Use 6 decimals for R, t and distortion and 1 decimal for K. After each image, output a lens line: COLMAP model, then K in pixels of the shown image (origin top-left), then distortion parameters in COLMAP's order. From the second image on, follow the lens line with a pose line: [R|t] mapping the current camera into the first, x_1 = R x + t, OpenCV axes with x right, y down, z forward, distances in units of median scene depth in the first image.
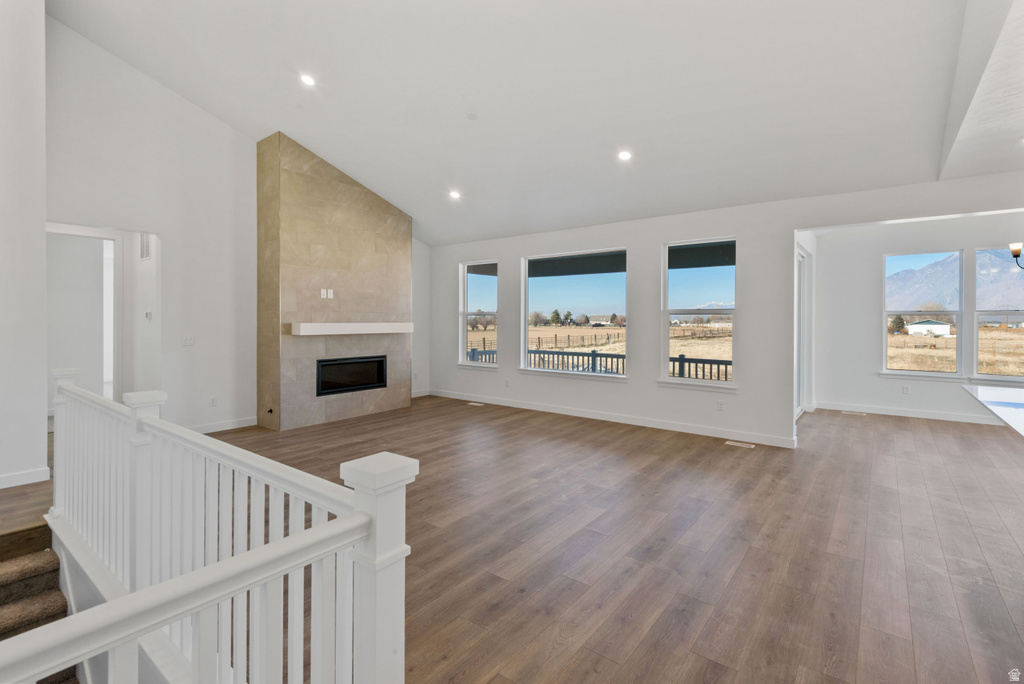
lens RADIAL K [[473.3, 0, 516.0], [0, 473.3, 322.6], [0, 0, 1]] dist [0.014417, -0.000864]
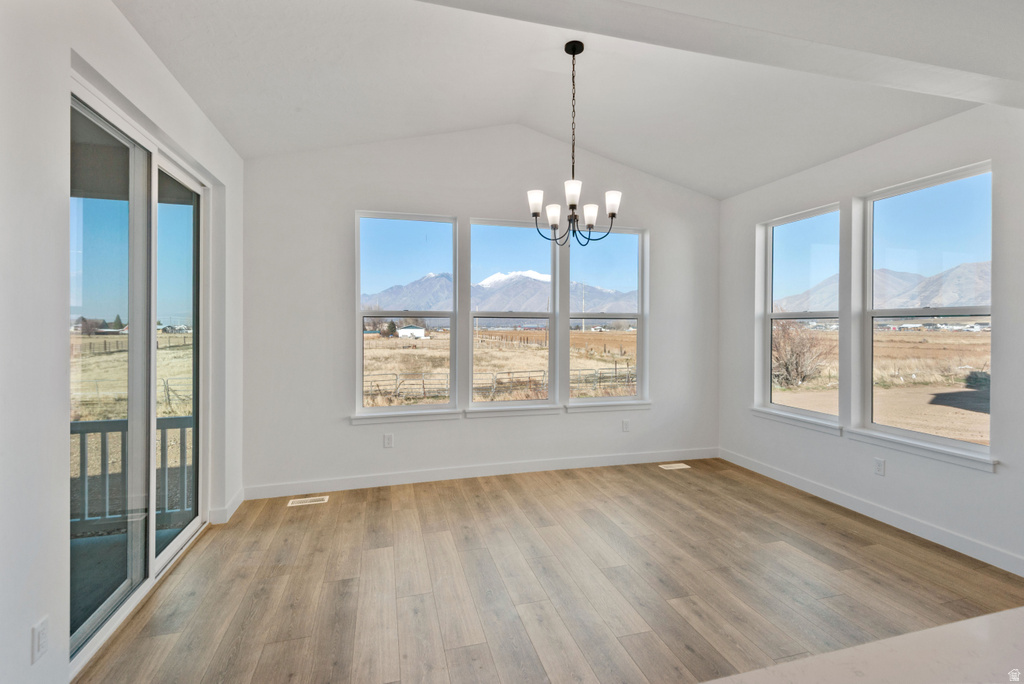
lens RADIAL K [[473.3, 0, 516.0], [0, 473.3, 322.6], [0, 0, 1]] dist [0.014417, -0.000864]
pose [[0.598150, 0.003778, 0.801375, 0.405685], [0.005259, 0.999949, -0.008640, -0.002104], [-0.801367, 0.009382, 0.598100, 0.479361]]
